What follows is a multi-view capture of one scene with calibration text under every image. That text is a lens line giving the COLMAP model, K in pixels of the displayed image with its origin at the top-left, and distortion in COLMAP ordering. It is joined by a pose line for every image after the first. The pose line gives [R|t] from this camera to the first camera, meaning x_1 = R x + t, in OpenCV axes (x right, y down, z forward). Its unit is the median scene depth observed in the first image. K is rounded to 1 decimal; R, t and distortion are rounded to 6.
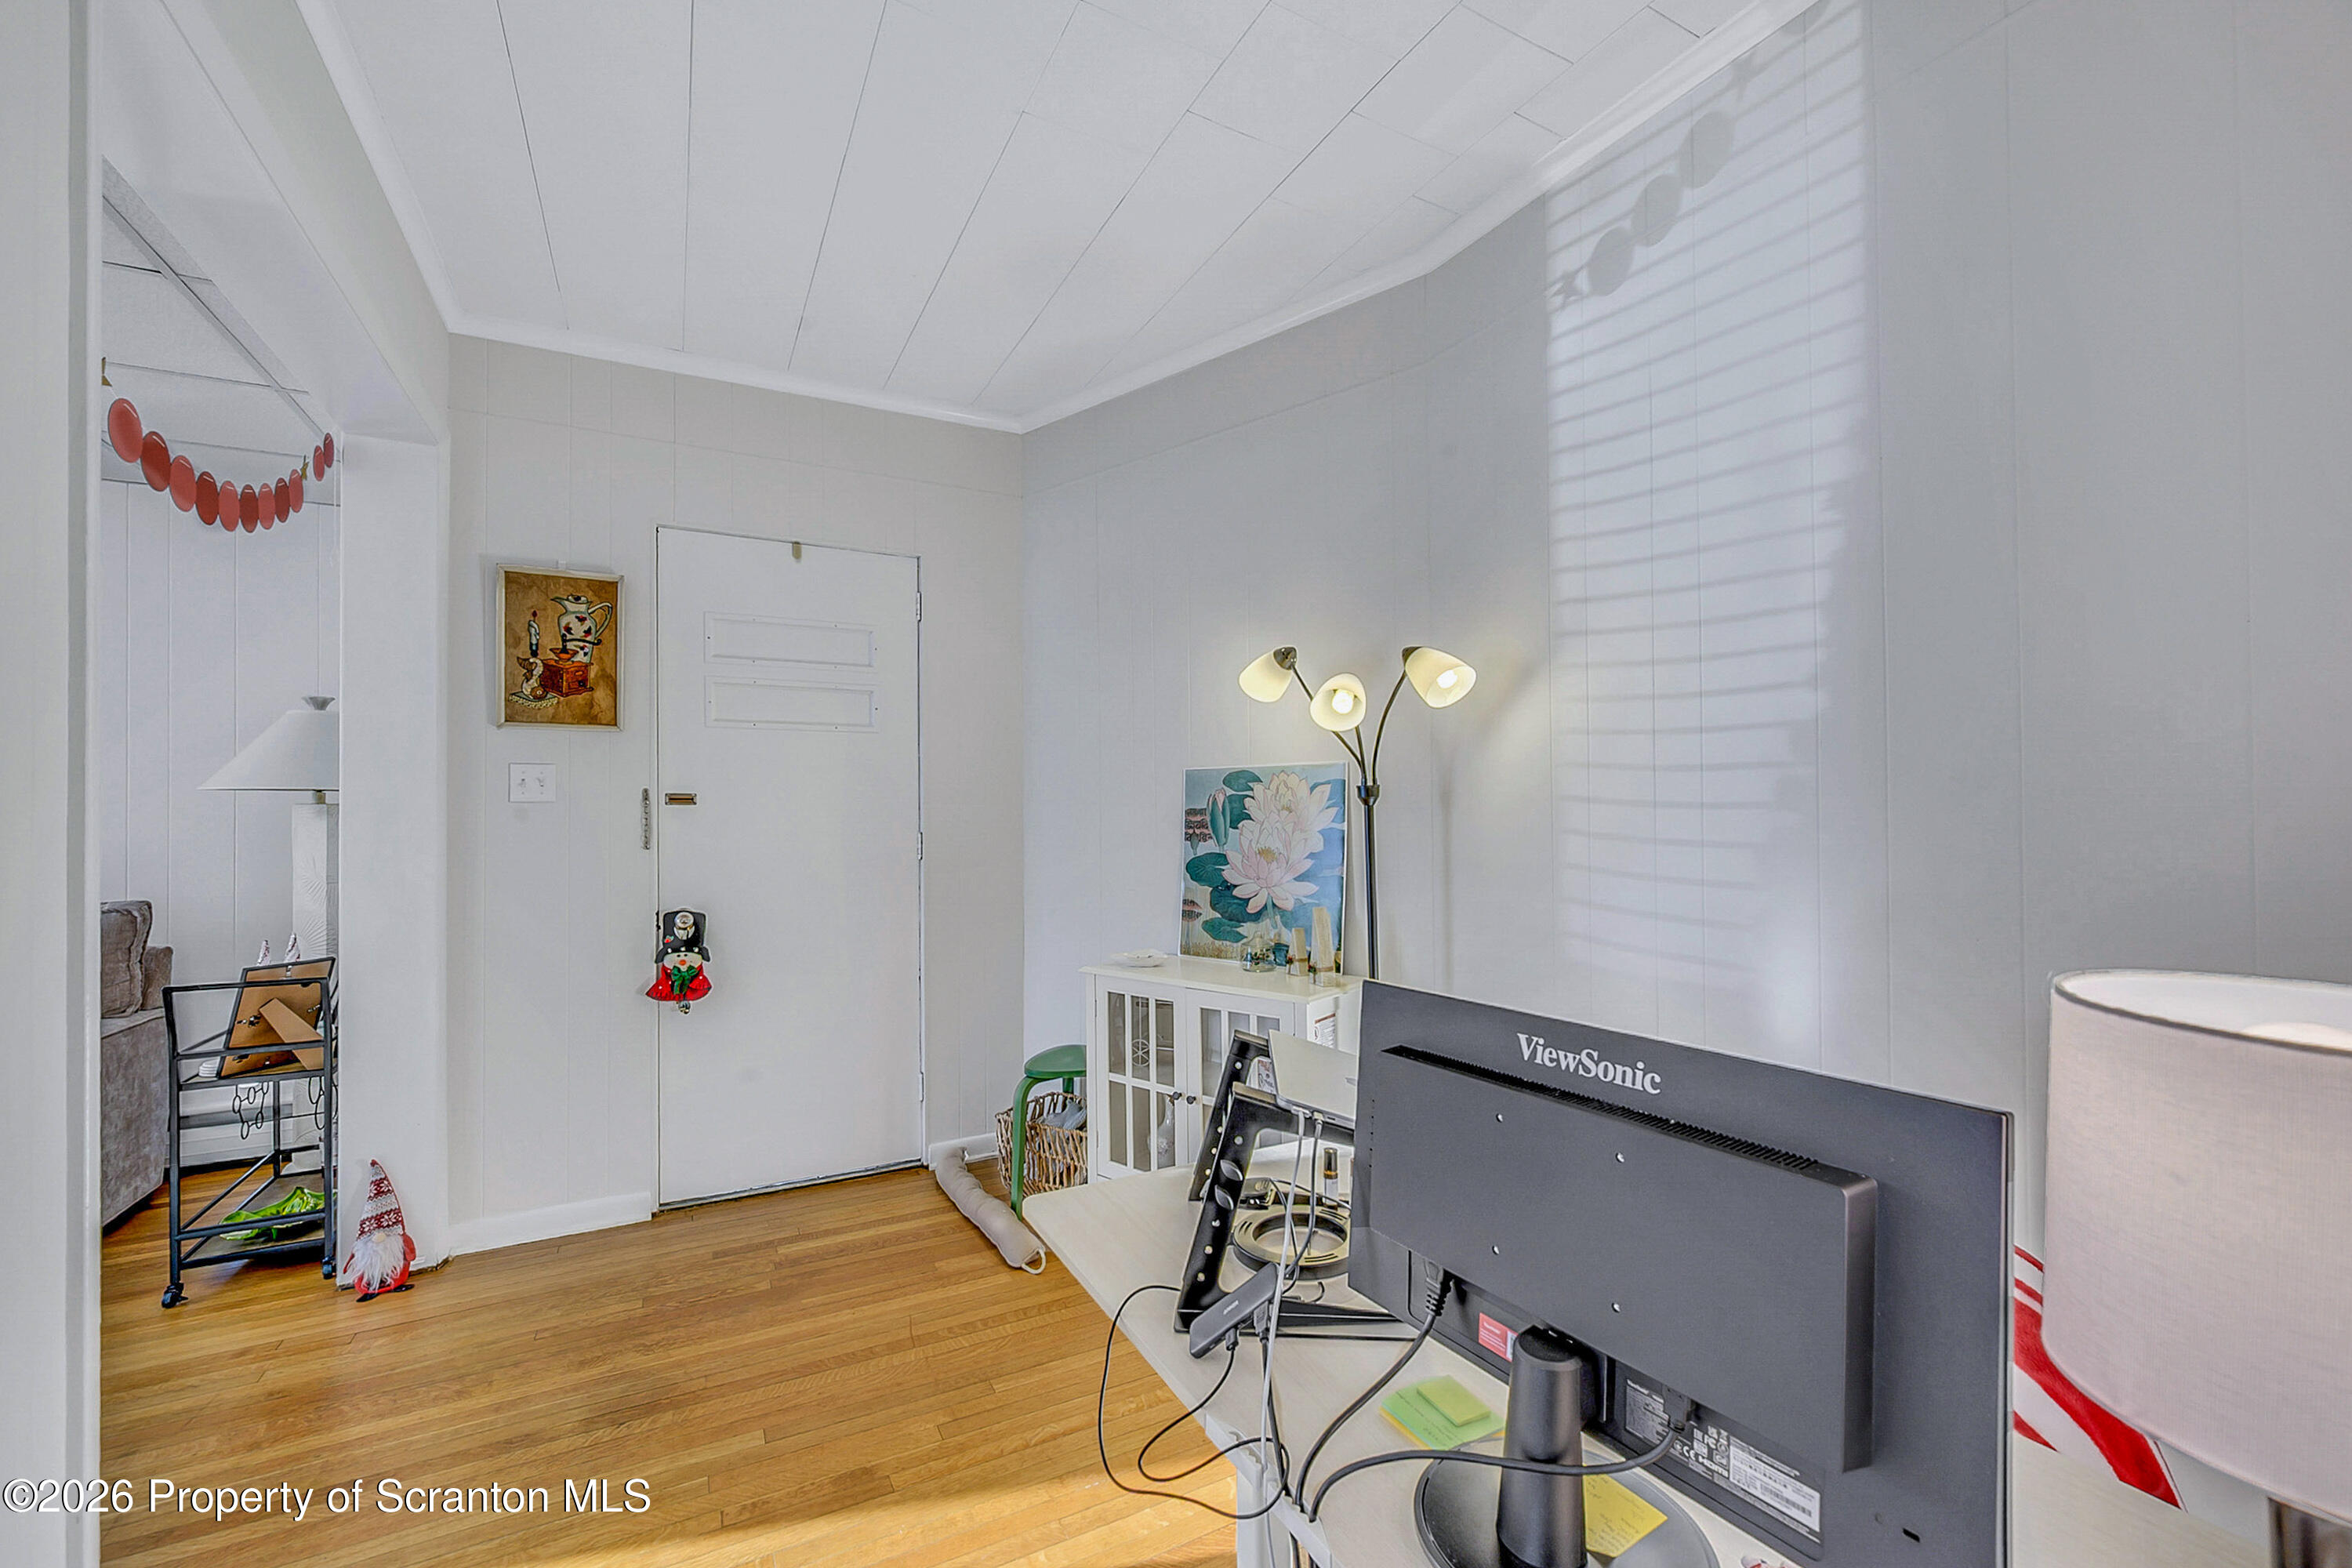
lens RADIAL K [[985.1, 0, 1178.4], [0, 985.1, 809.0], [0, 0, 1]] dist [0.000696, 0.000089]
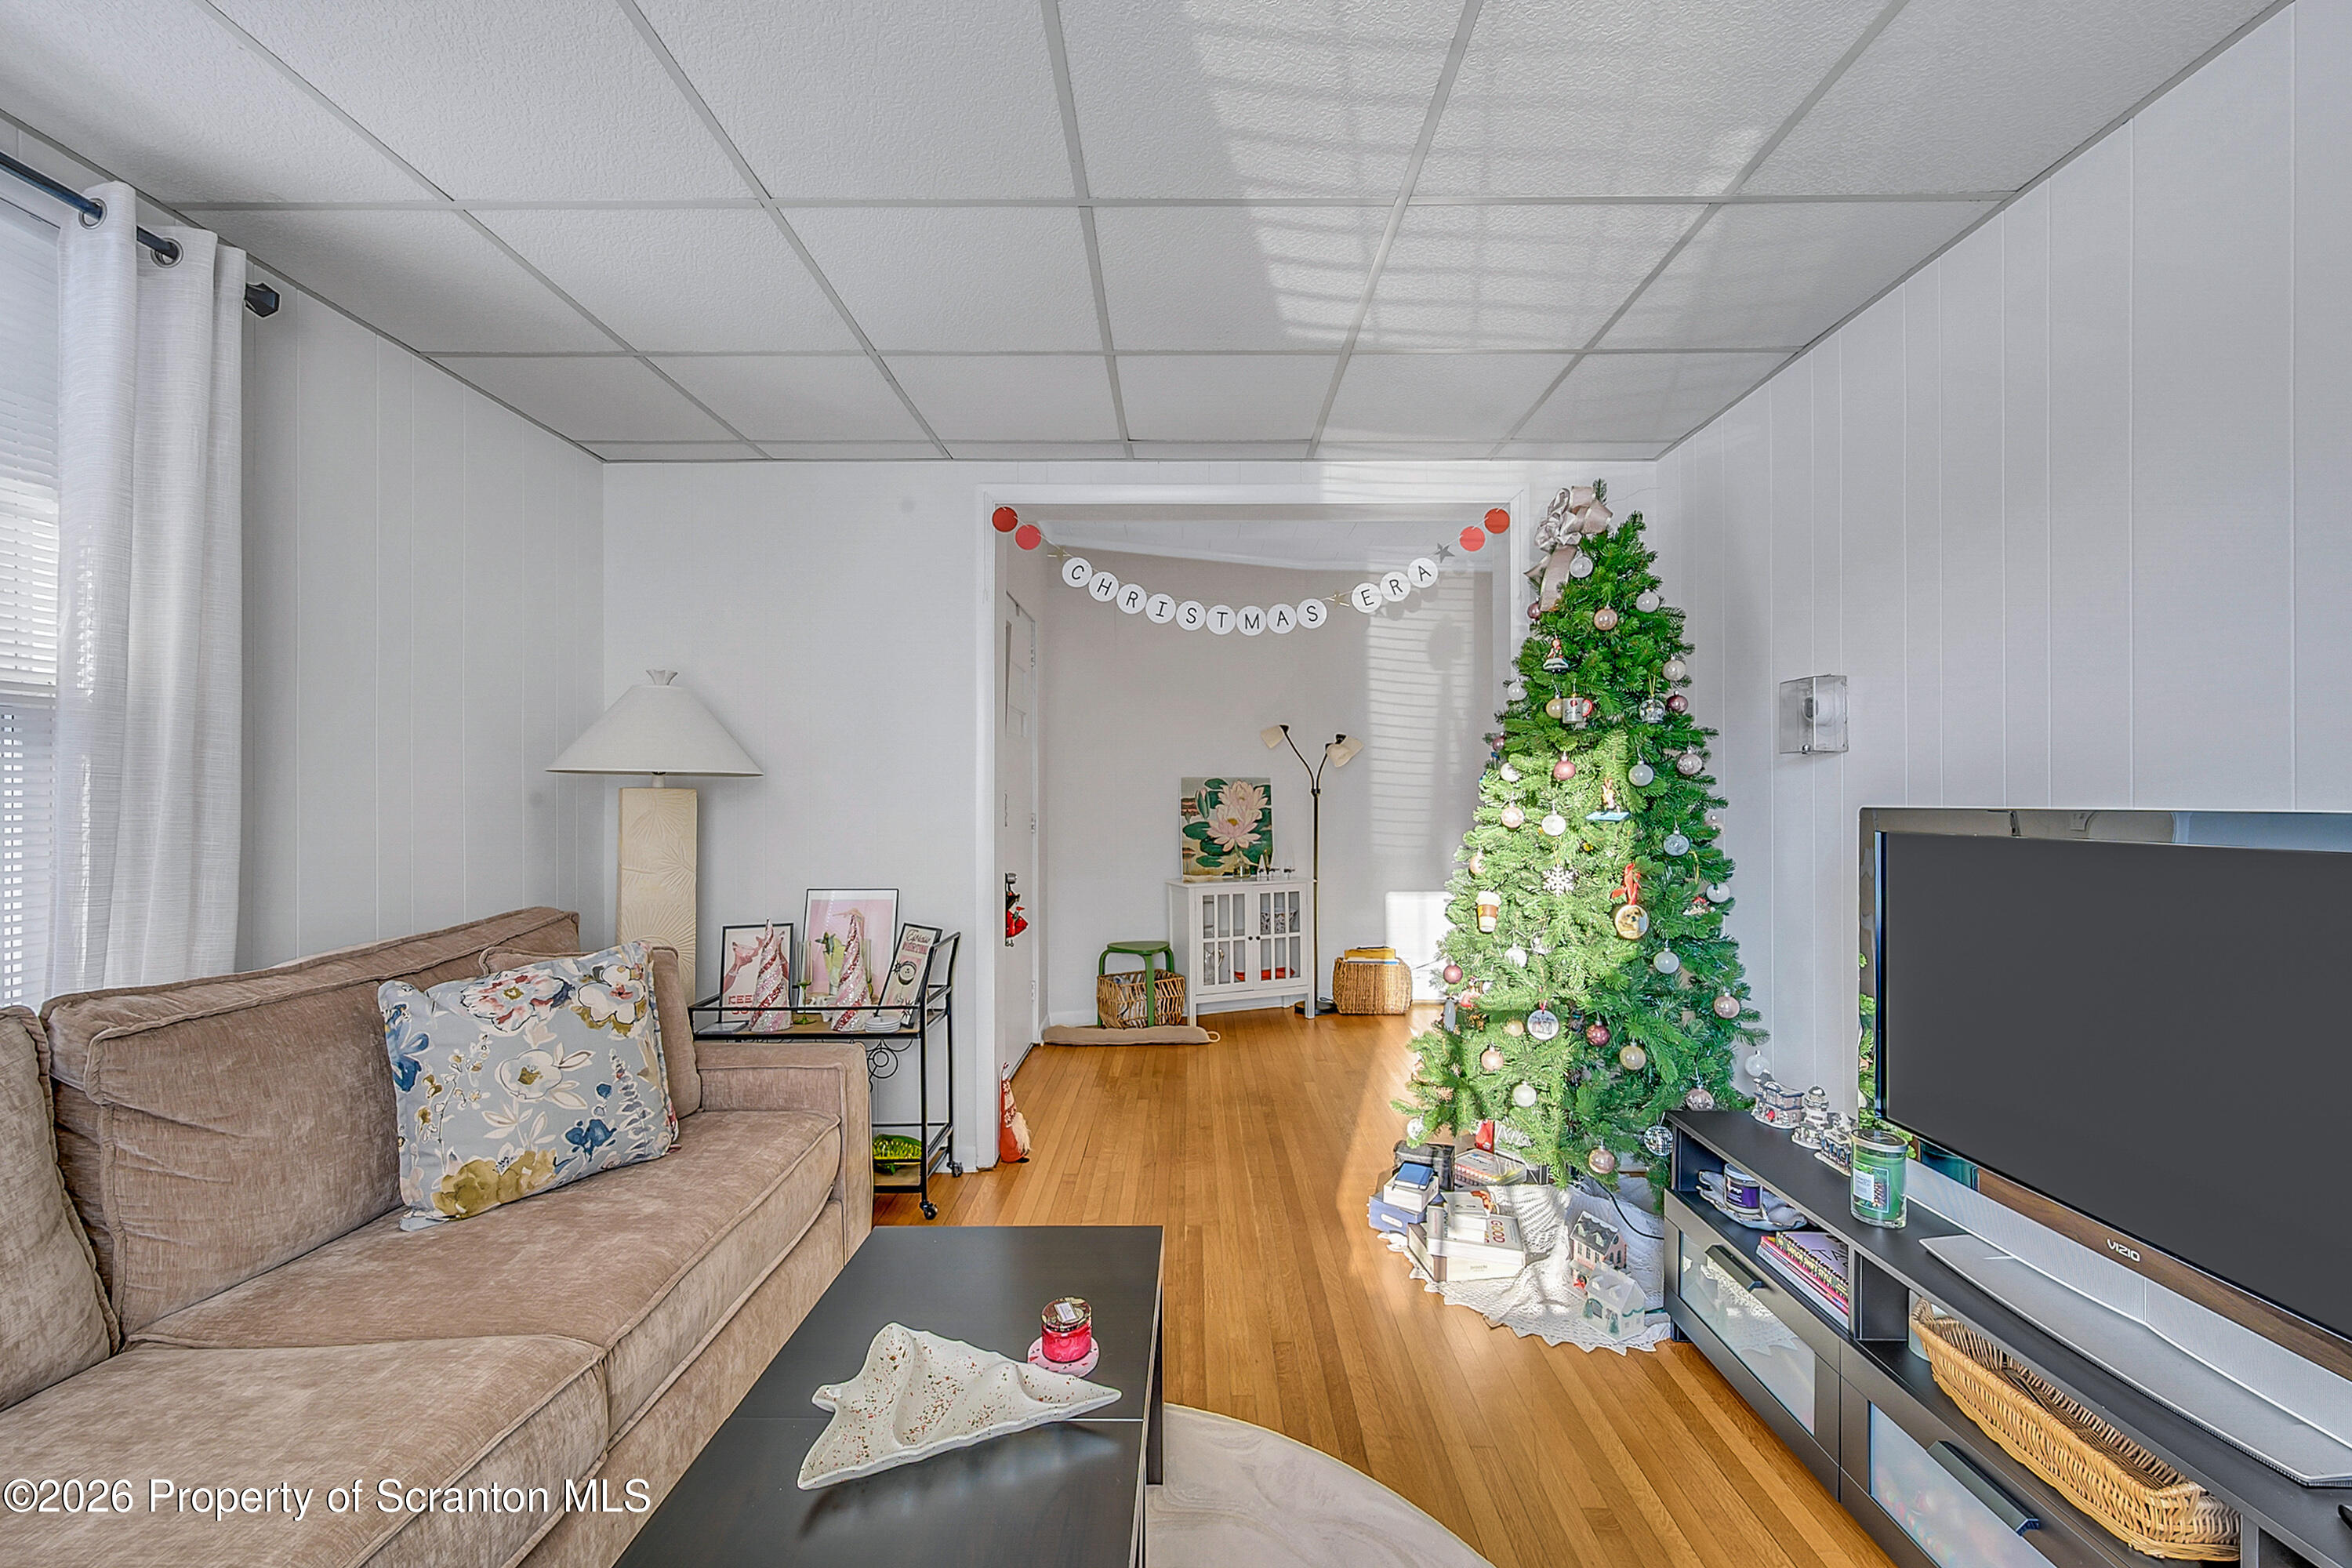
lens RADIAL K [[985.1, 0, 1178.4], [0, 985.1, 809.0], [0, 0, 1]] dist [0.000696, 0.000089]
pose [[0.480956, -0.005434, 0.876728, -1.679226], [-0.001909, 0.999972, 0.007245, 0.006711], [-0.876742, -0.005158, 0.480933, 0.133759]]
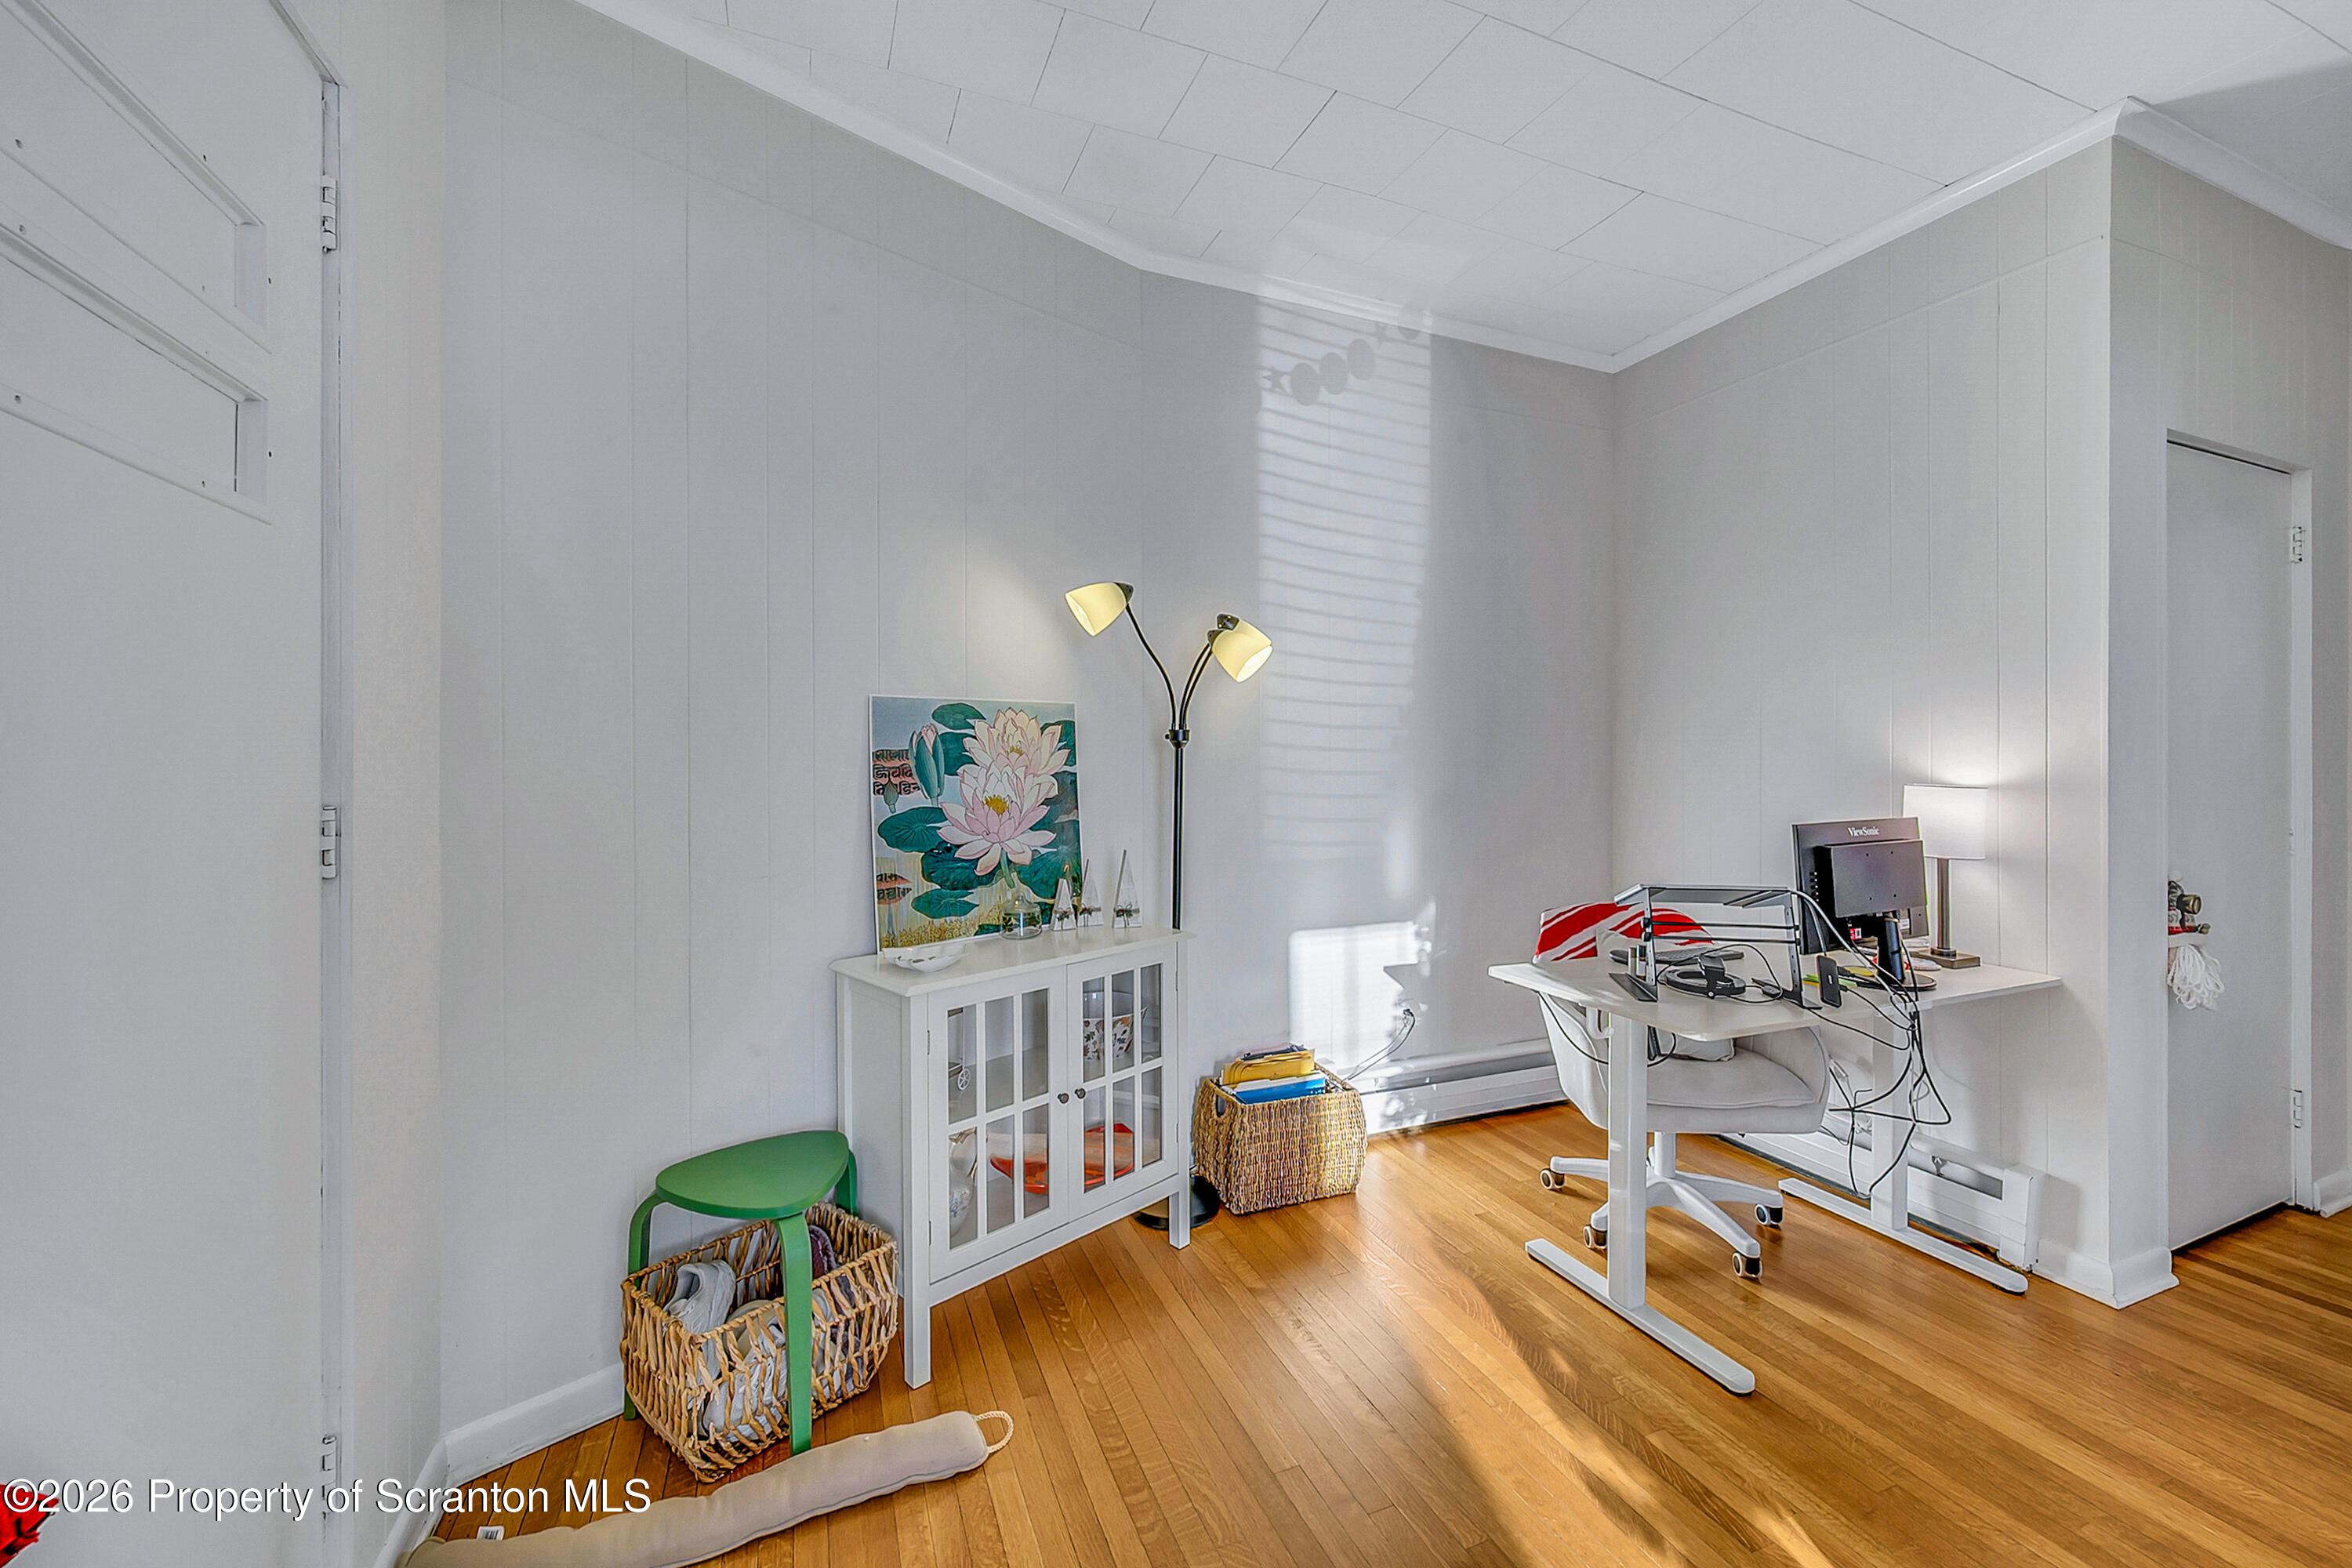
lens RADIAL K [[951.8, 0, 1234.4], [0, 951.8, 755.3], [0, 0, 1]] dist [0.016815, 0.000013]
pose [[0.054069, 0.004357, 0.998528, -0.713552], [0.001174, 0.999990, -0.004427, 0.007485], [-0.998536, 0.001412, 0.054064, 0.733757]]
